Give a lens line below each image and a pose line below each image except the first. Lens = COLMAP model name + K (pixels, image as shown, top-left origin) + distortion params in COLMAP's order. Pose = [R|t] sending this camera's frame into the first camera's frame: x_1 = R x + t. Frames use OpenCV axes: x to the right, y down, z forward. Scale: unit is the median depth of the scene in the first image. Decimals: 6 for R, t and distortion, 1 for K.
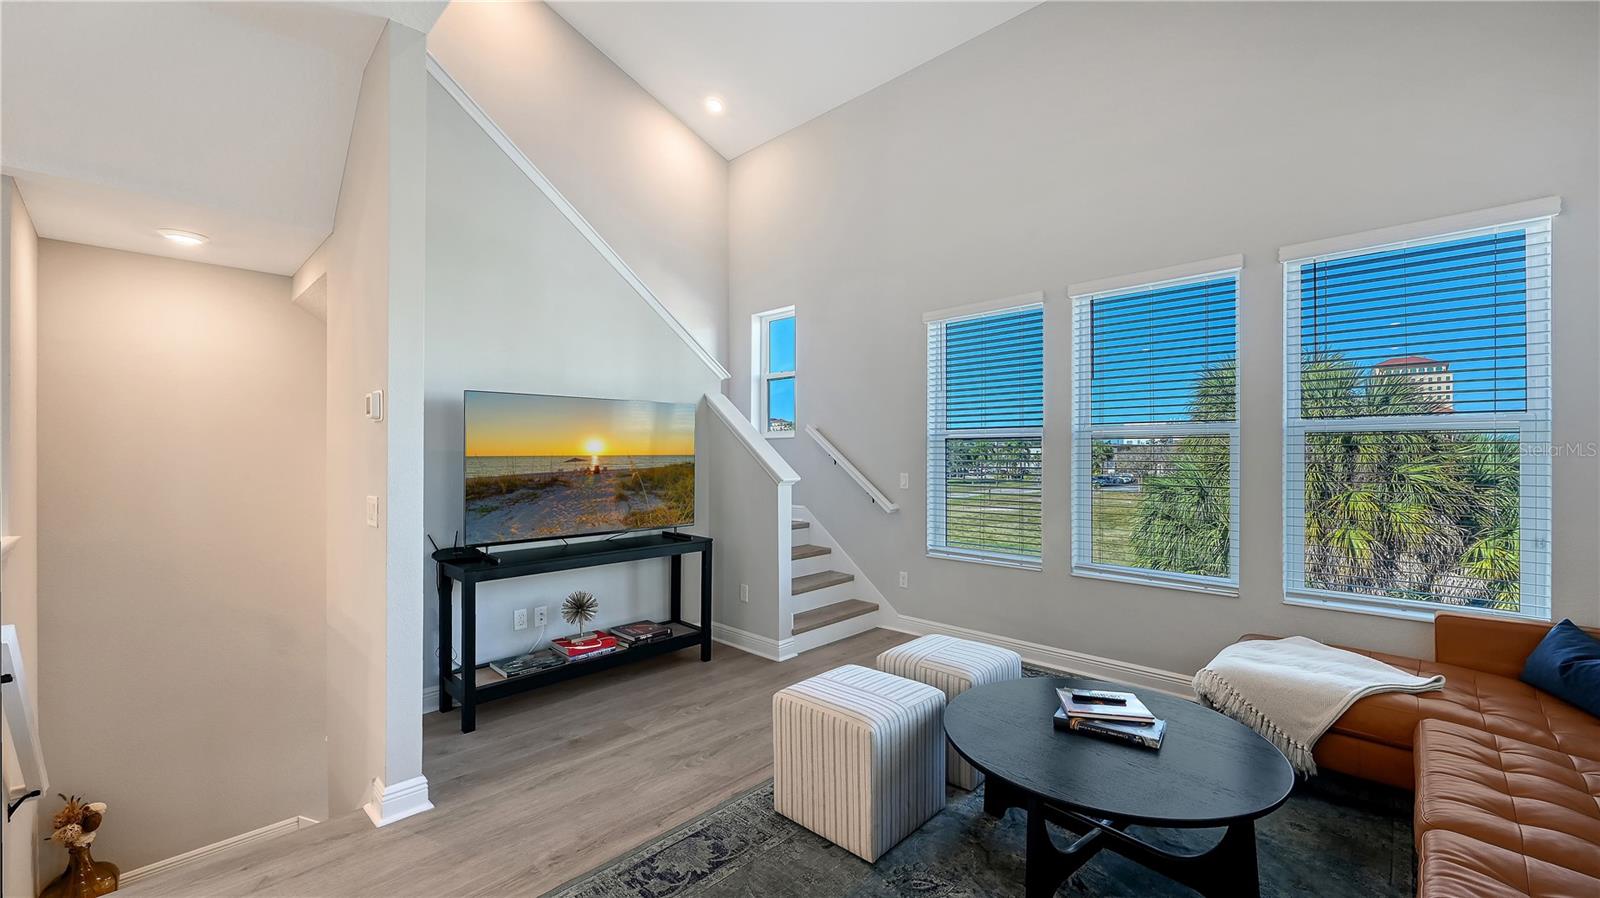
lens RADIAL K [[648.7, 0, 794.8], [0, 648.7, 452.7], [0, 0, 1]] dist [-0.001719, 0.000311]
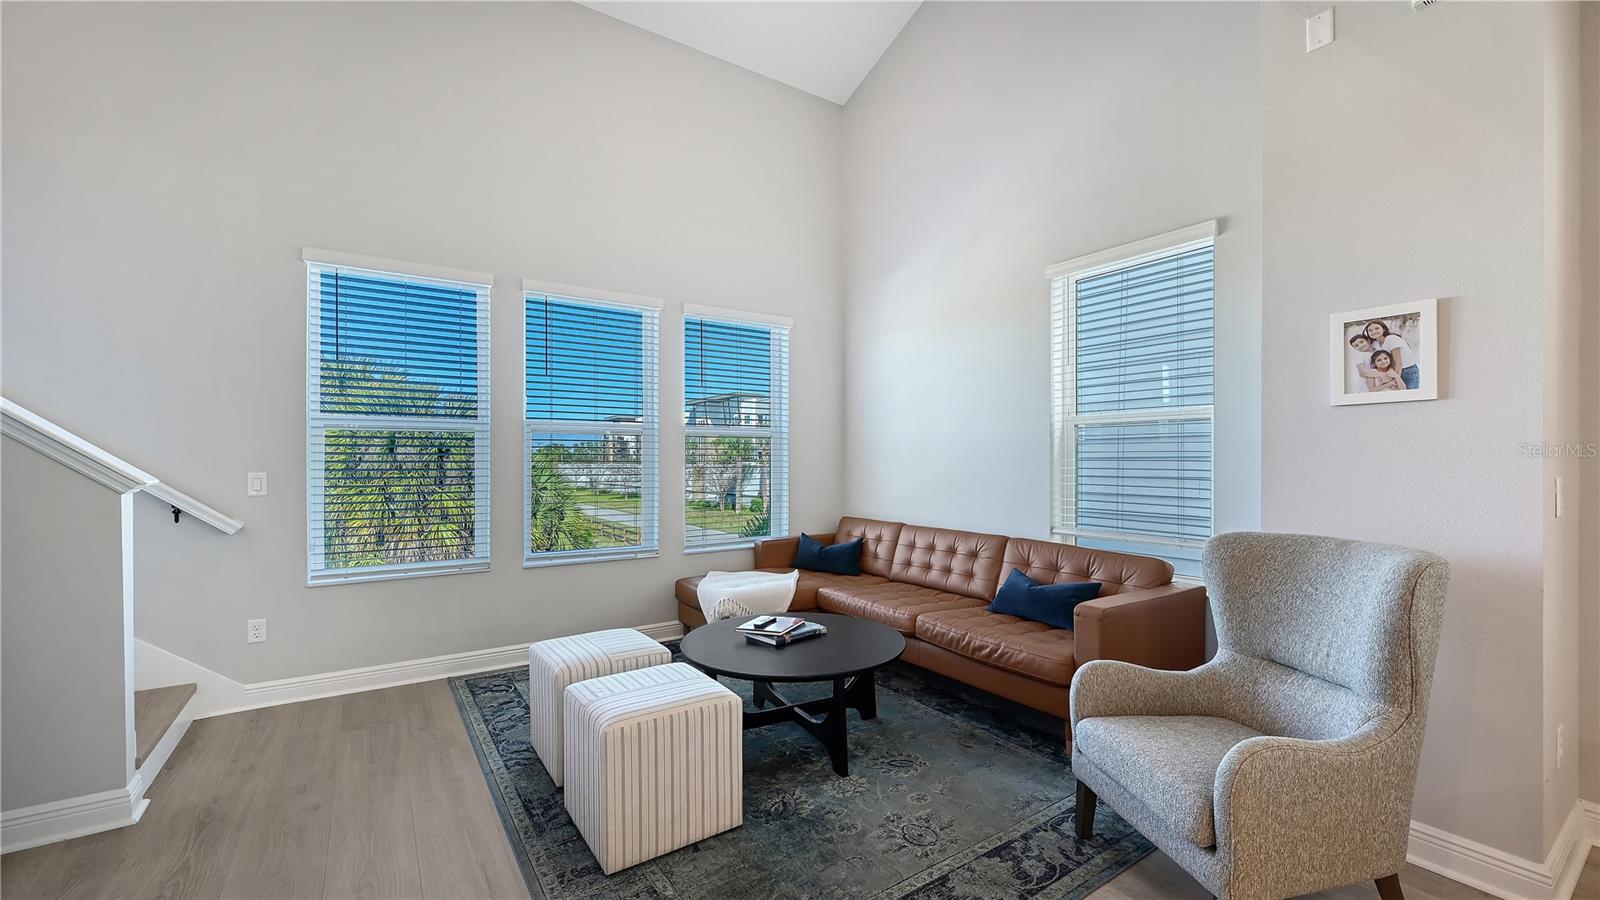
lens RADIAL K [[648.7, 0, 819.6], [0, 648.7, 456.2], [0, 0, 1]] dist [-0.001719, 0.000311]
pose [[0.189212, 0.008931, 0.981896, -0.437951], [0.001923, 0.999953, -0.009465, 0.025155], [-0.981934, 0.003679, 0.189186, 0.335823]]
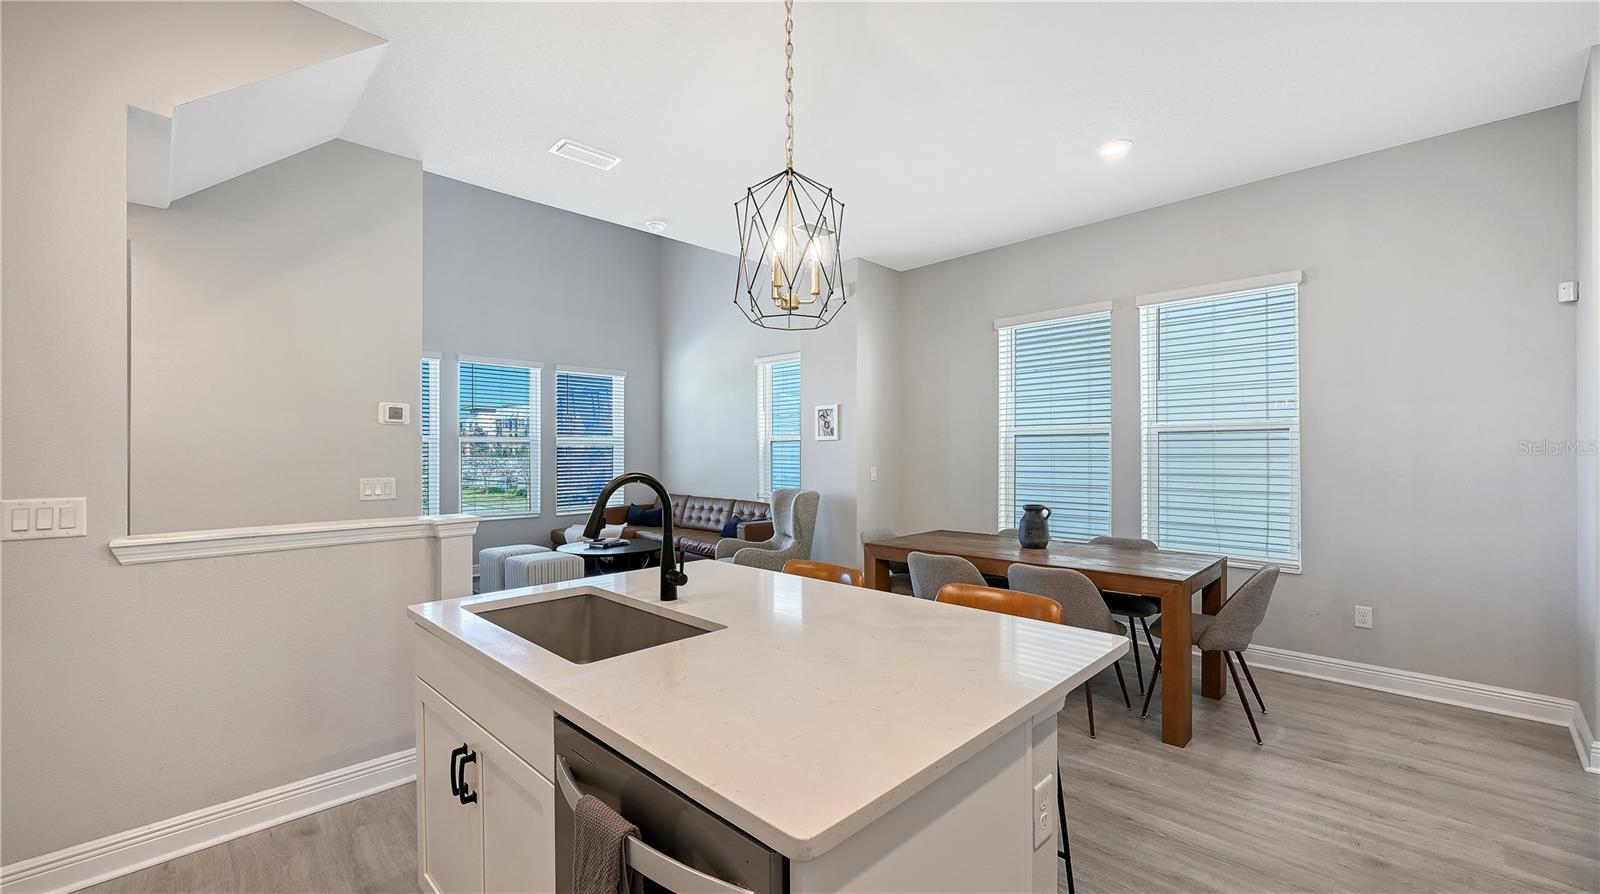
lens RADIAL K [[648.7, 0, 828.2], [0, 648.7, 446.4], [0, 0, 1]] dist [-0.001719, 0.000311]
pose [[-0.002747, 0.014173, 0.999896, -1.215363], [0.003292, 0.999894, -0.014164, 0.012759], [-0.999991, 0.003252, -0.002794, 0.013678]]
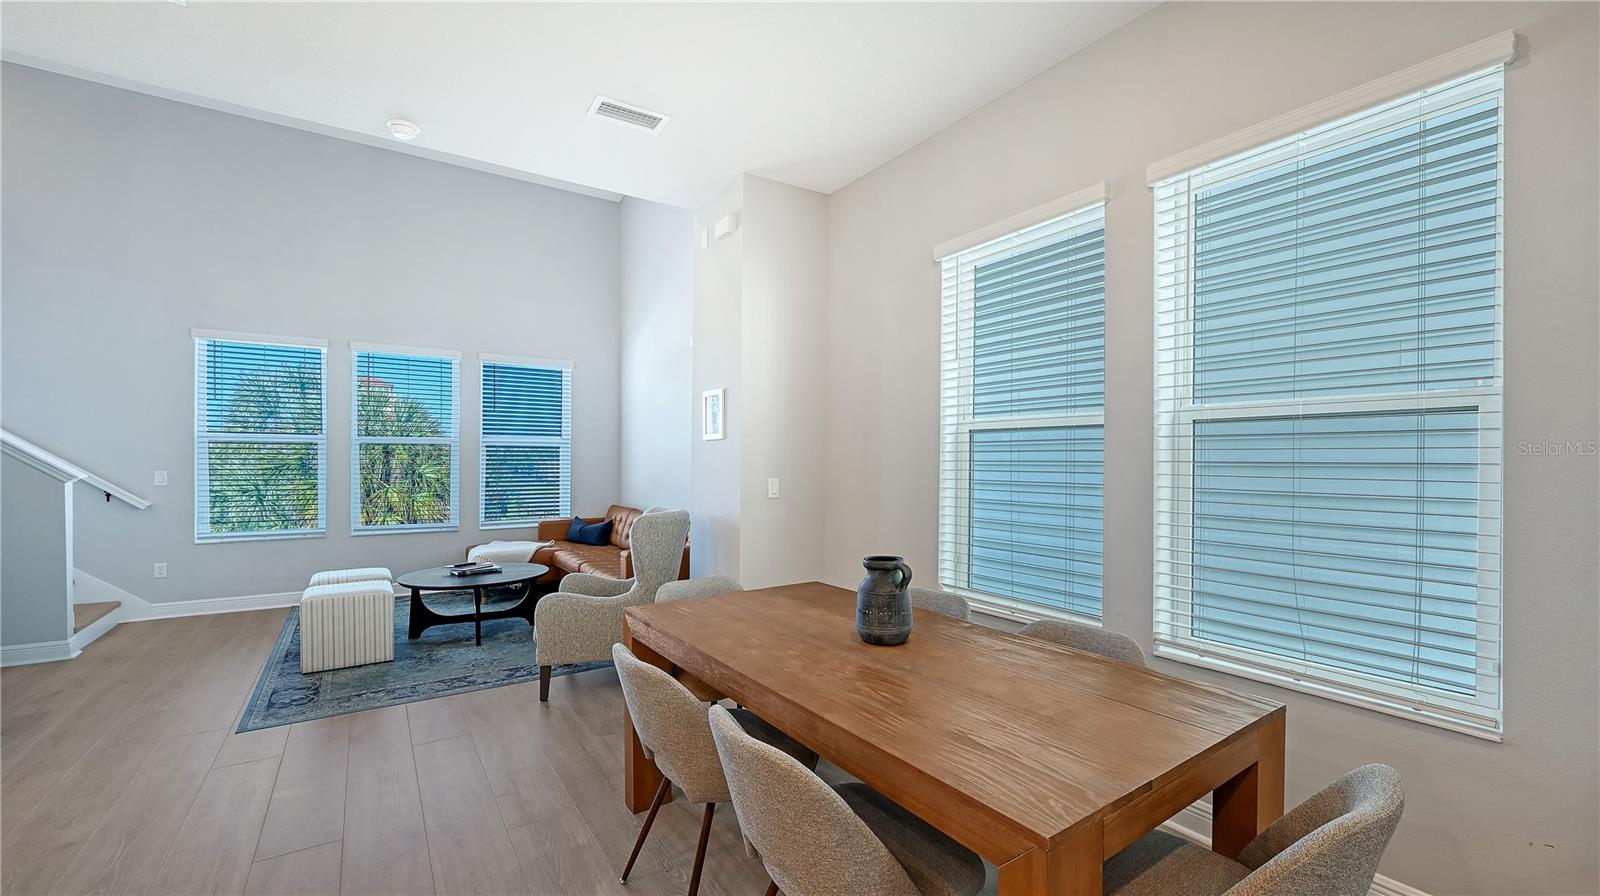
lens RADIAL K [[648.7, 0, 817.0], [0, 648.7, 457.6], [0, 0, 1]] dist [-0.001719, 0.000311]
pose [[0.190010, 0.007217, 0.981756, -0.776241], [-0.003742, 0.999971, -0.006627, 0.013979], [-0.981775, -0.002414, 0.190032, -0.313617]]
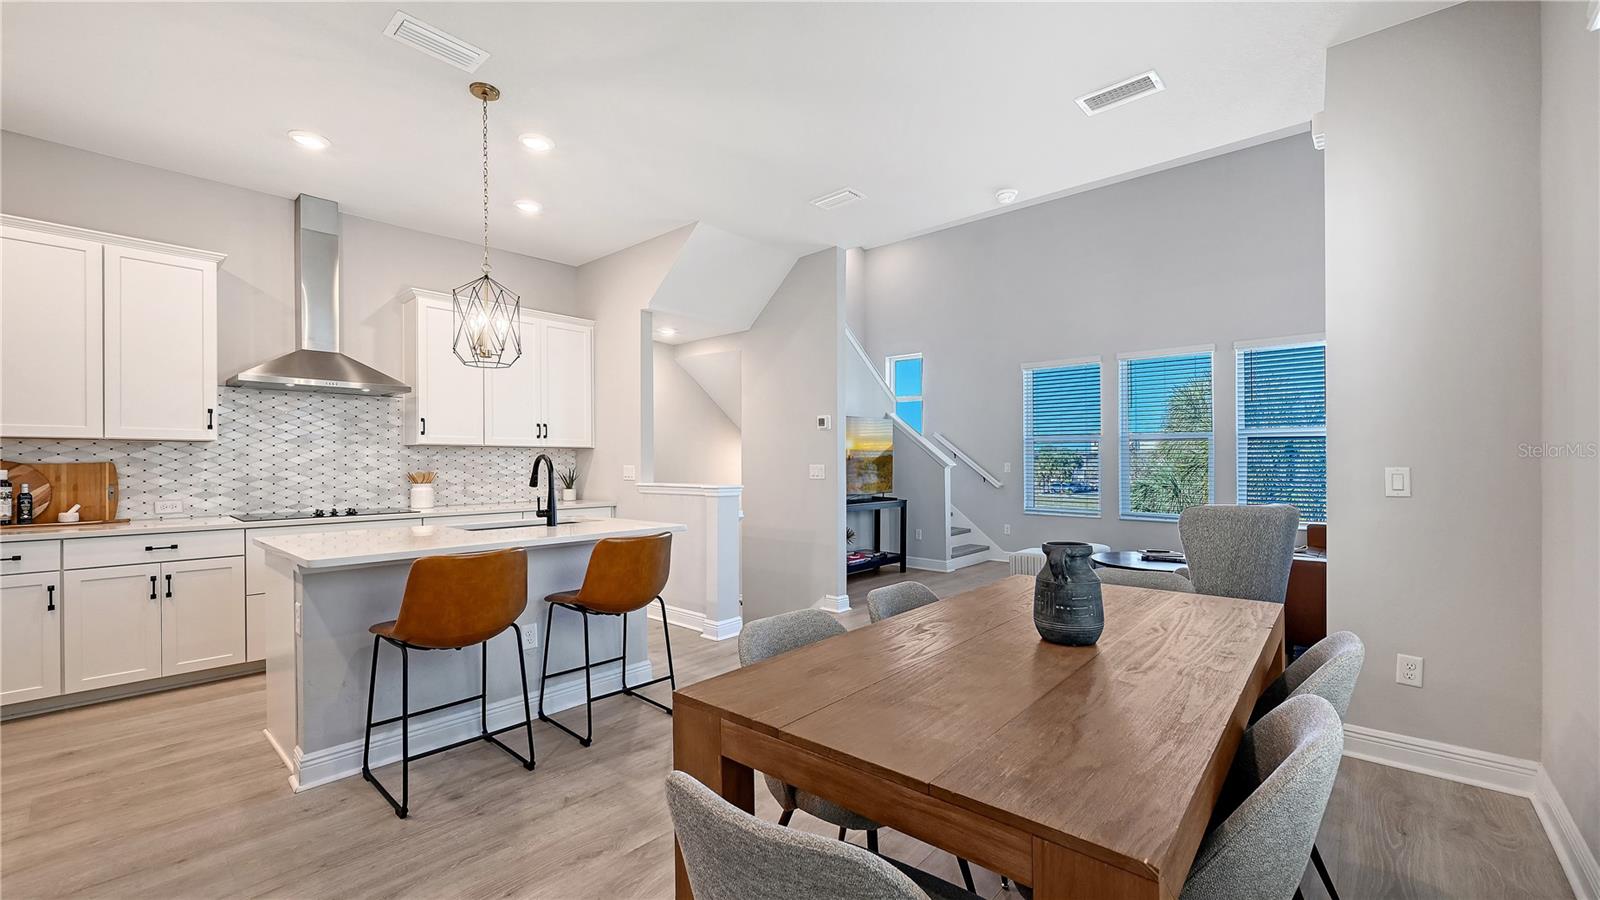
lens RADIAL K [[648.7, 0, 787.4], [0, 648.7, 454.8], [0, 0, 1]] dist [-0.001719, 0.000311]
pose [[0.999423, 0.003025, 0.033832, -0.490765], [-0.002696, 0.999949, -0.009775, 0.032783], [-0.033859, 0.009679, 0.999380, -0.670455]]
